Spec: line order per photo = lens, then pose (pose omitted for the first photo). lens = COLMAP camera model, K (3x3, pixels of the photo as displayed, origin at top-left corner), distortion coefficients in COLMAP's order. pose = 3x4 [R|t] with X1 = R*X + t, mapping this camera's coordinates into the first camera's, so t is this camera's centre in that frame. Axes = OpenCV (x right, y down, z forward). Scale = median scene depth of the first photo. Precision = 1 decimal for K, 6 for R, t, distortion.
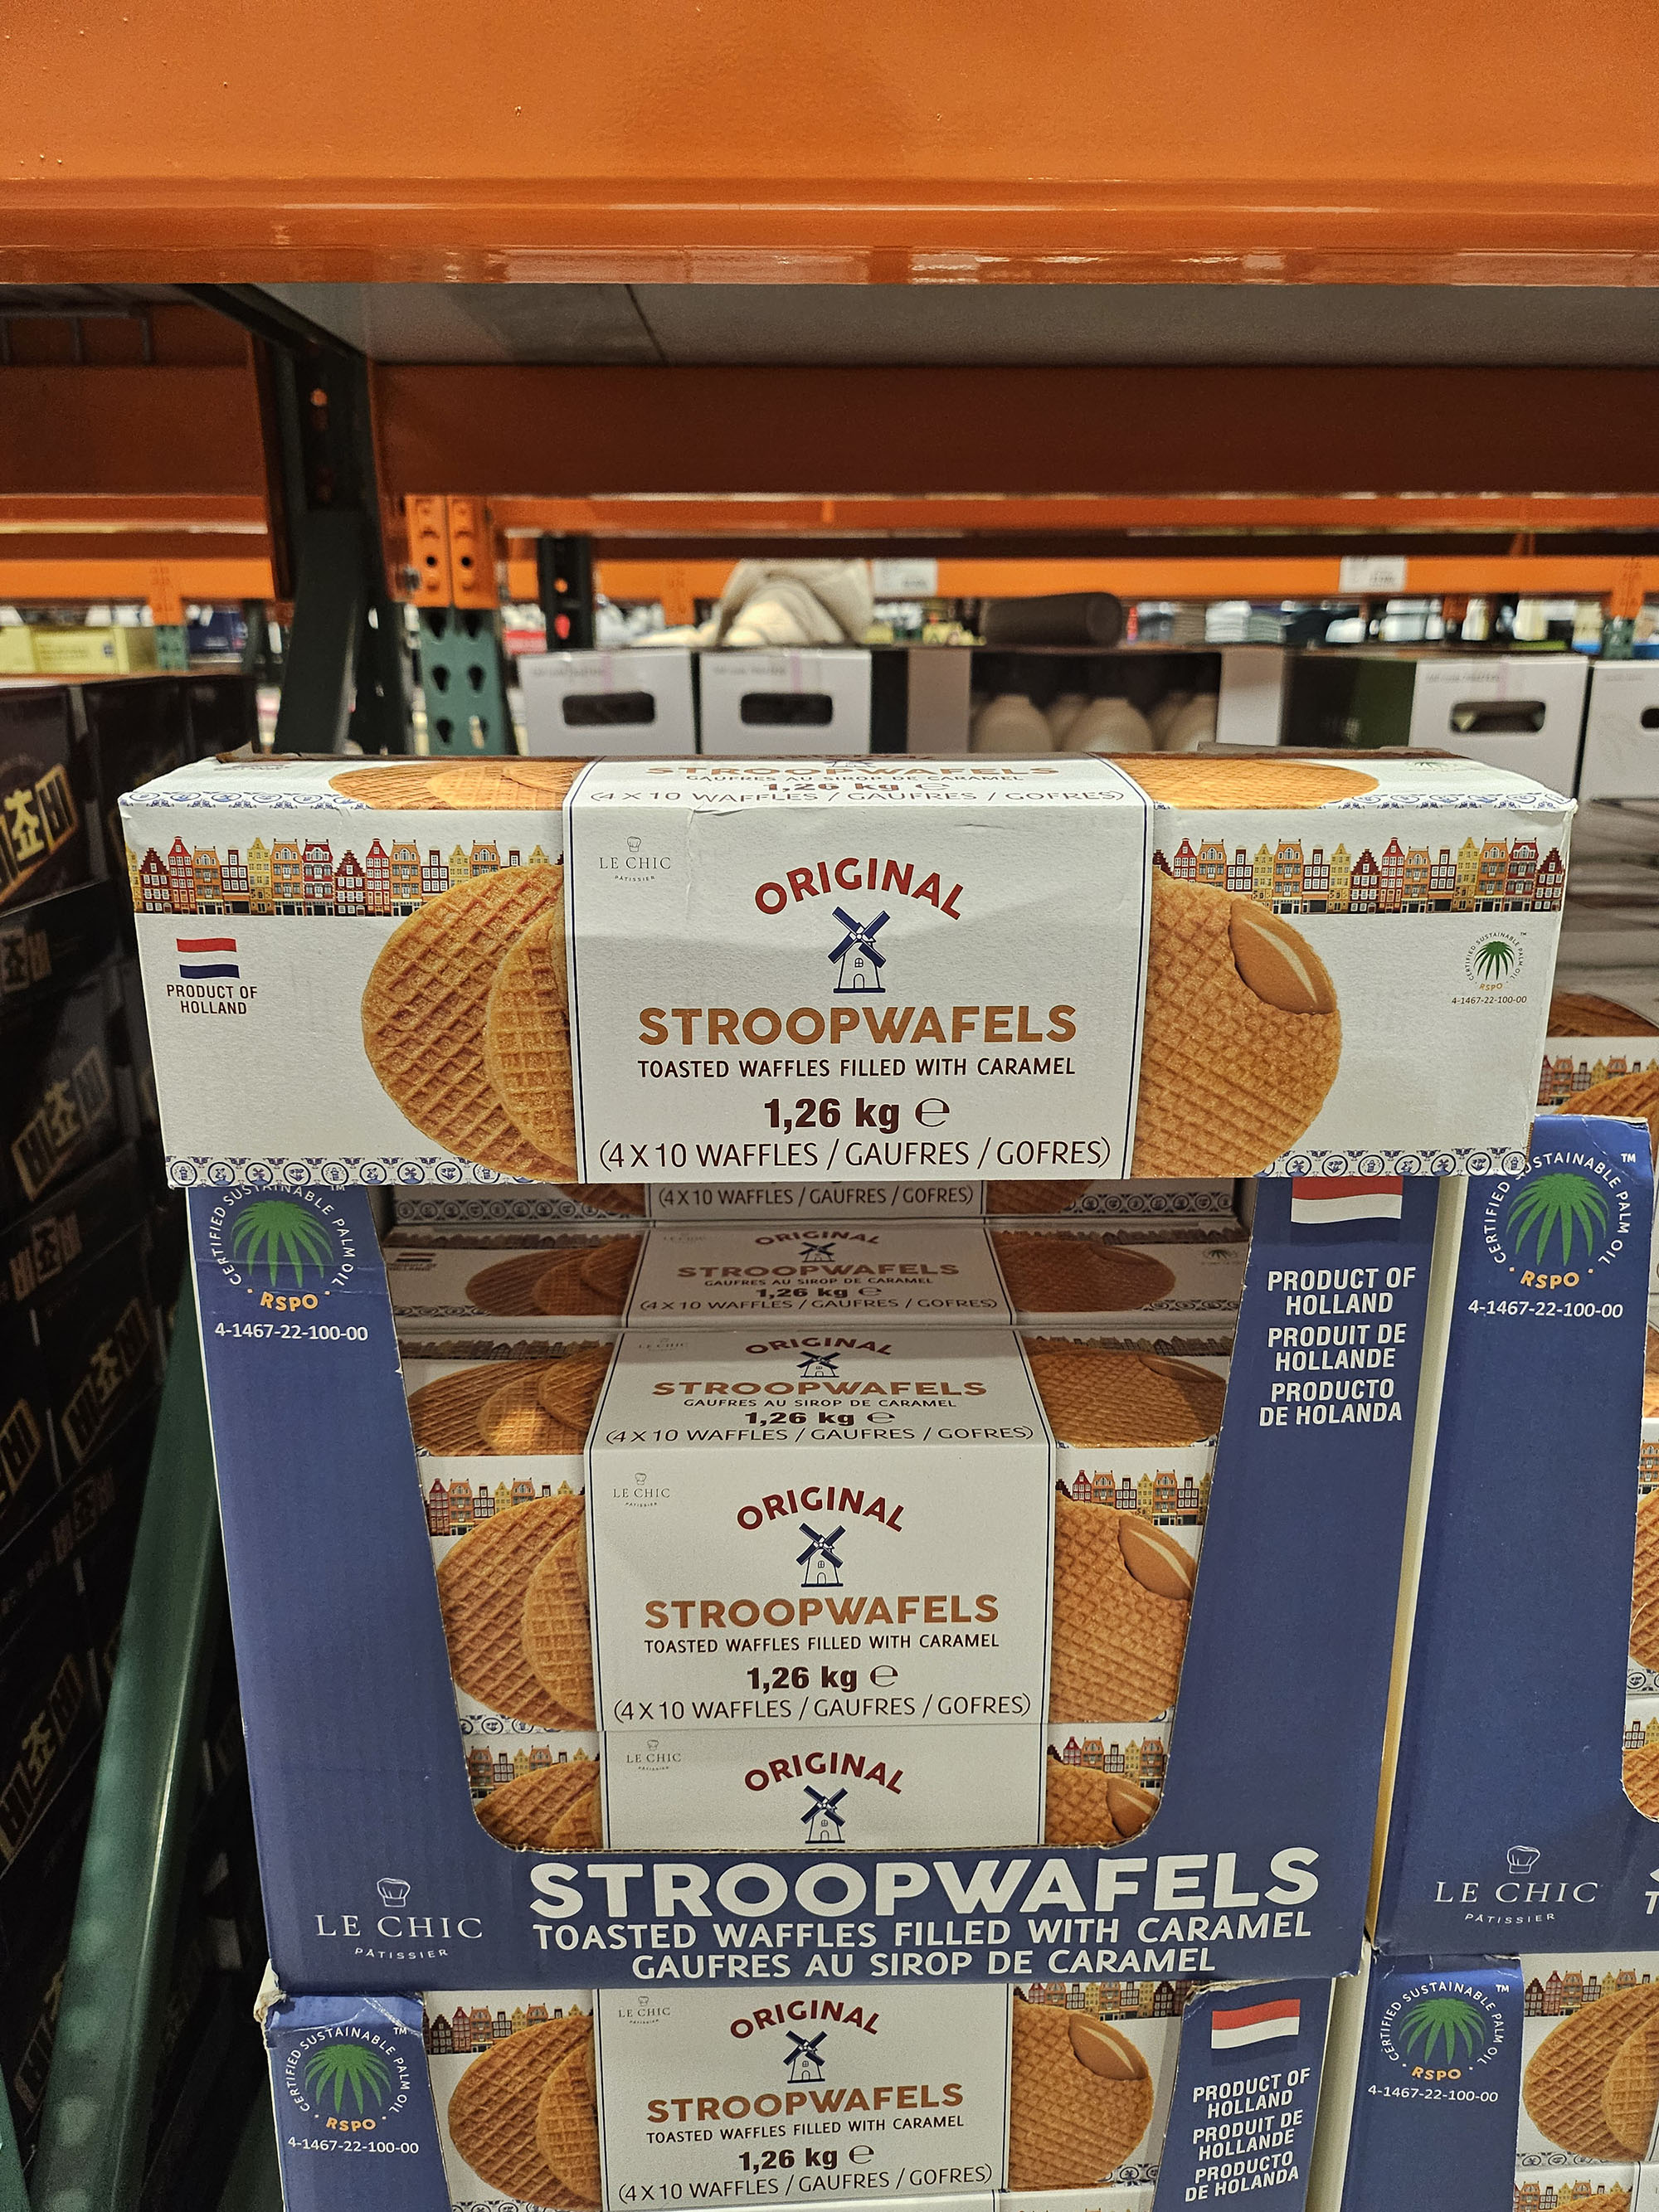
lens RADIAL K [[1569.7, 0, 818.1], [0, 1569.7, 1041.6], [0, 0, 1]] dist [0.024464, -0.047184]
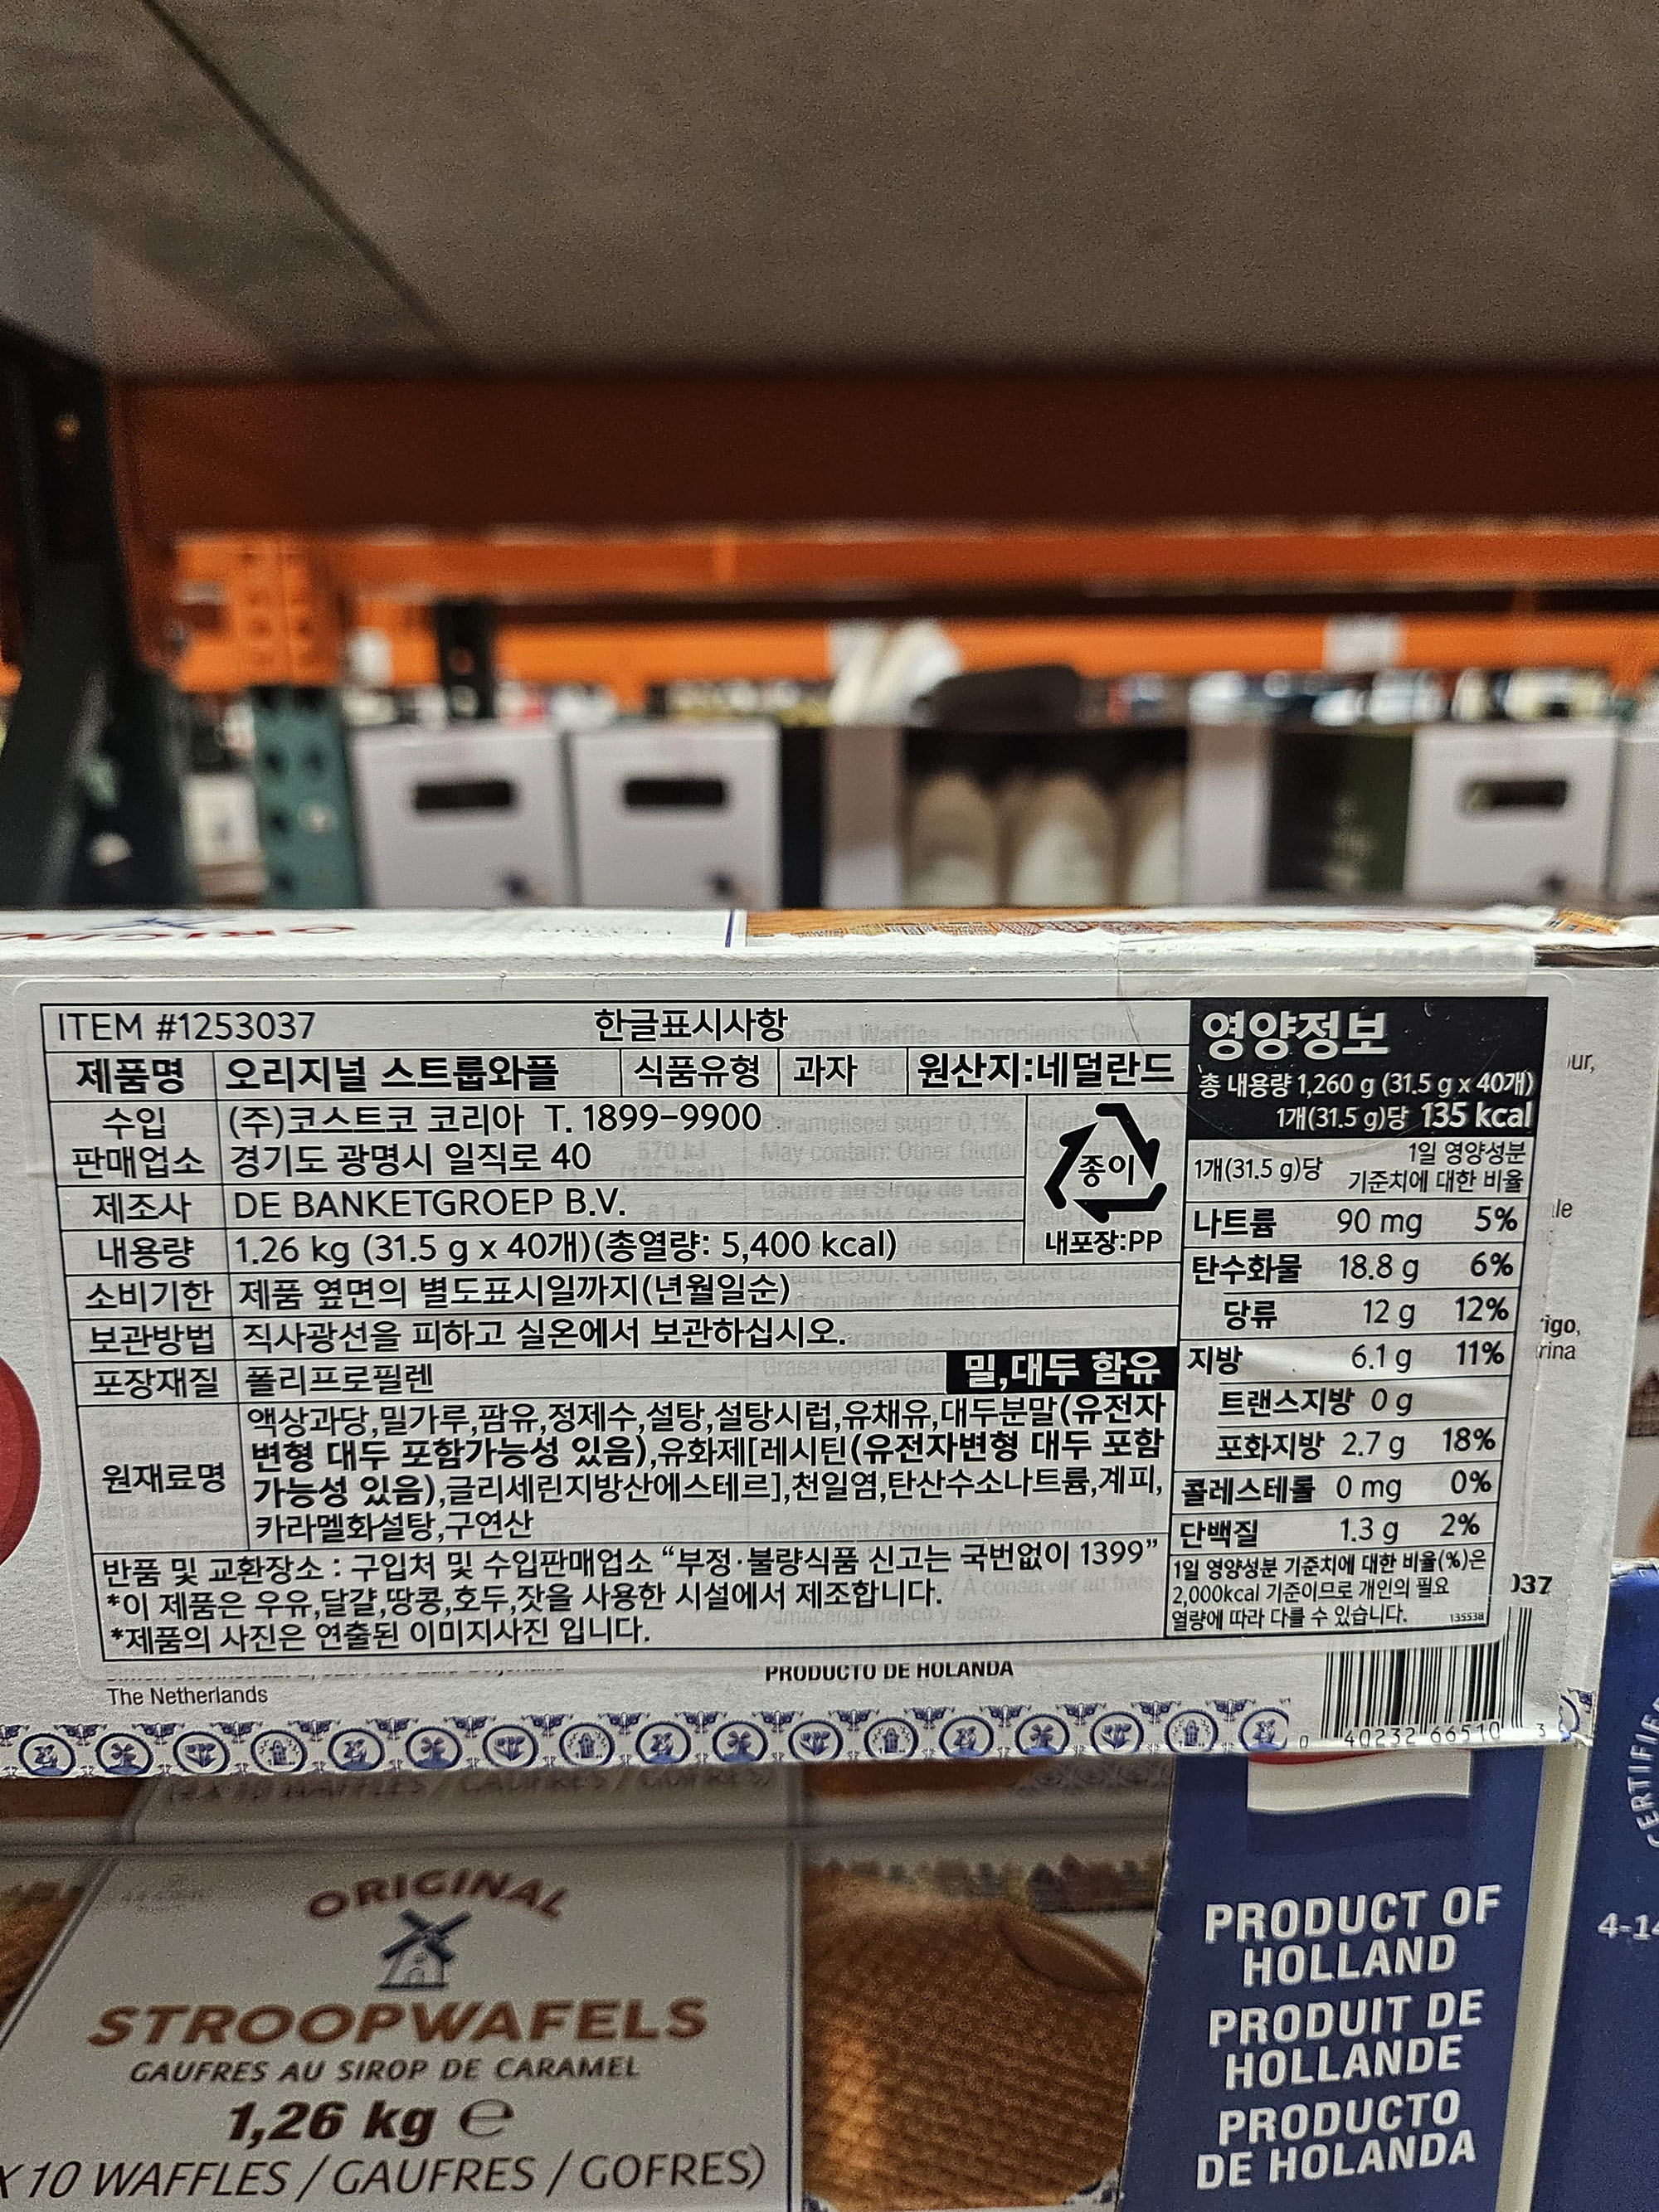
lens RADIAL K [[1569.7, 0, 831.2], [0, 1569.7, 1054.5], [0, 0, 1]] dist [0.024464, -0.047184]
pose [[0.999888, -0.012986, 0.007487, 0.150438], [0.013318, 0.998851, -0.046046, -0.088175], [-0.006880, 0.046140, 0.998911, 0.441838]]
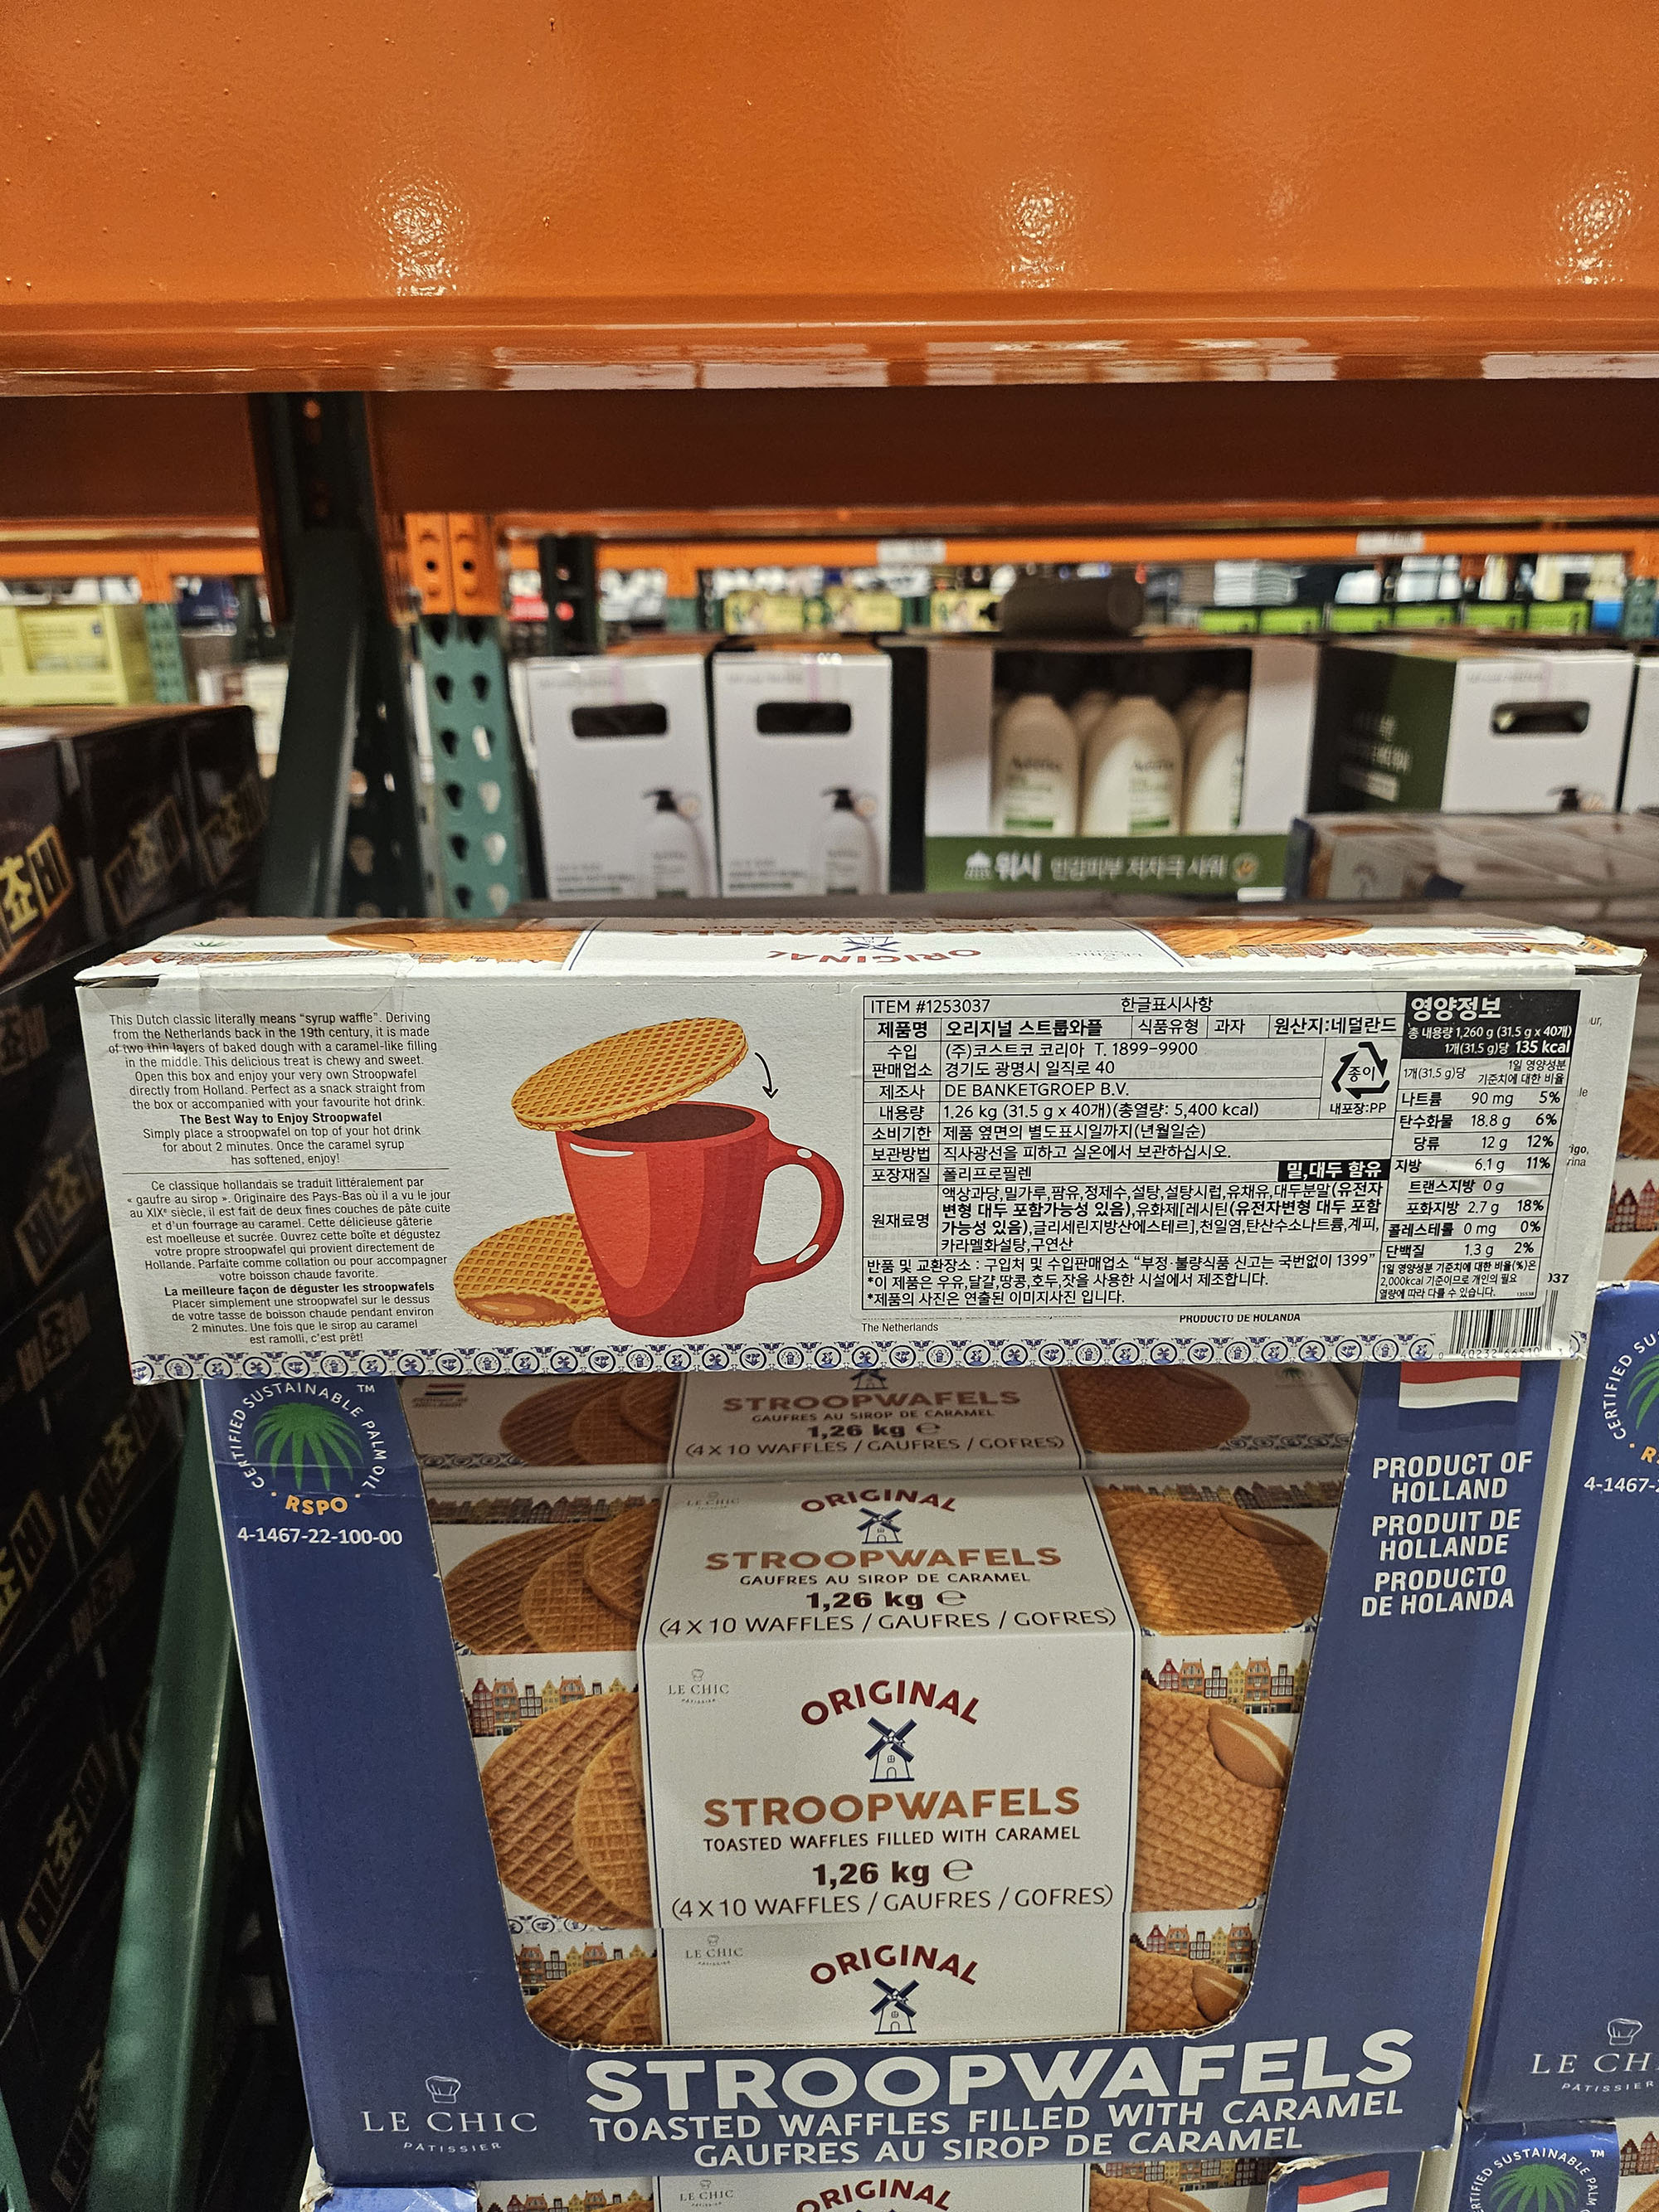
lens RADIAL K [[1569.7, 0, 825.7], [0, 1569.7, 1059.9], [0, 0, 1]] dist [0.024464, -0.047184]
pose [[0.999906, -0.013549, 0.002079, -0.031465], [0.013451, 0.999041, 0.041657, -0.117189], [-0.002641, -0.041625, 0.999130, 0.075347]]
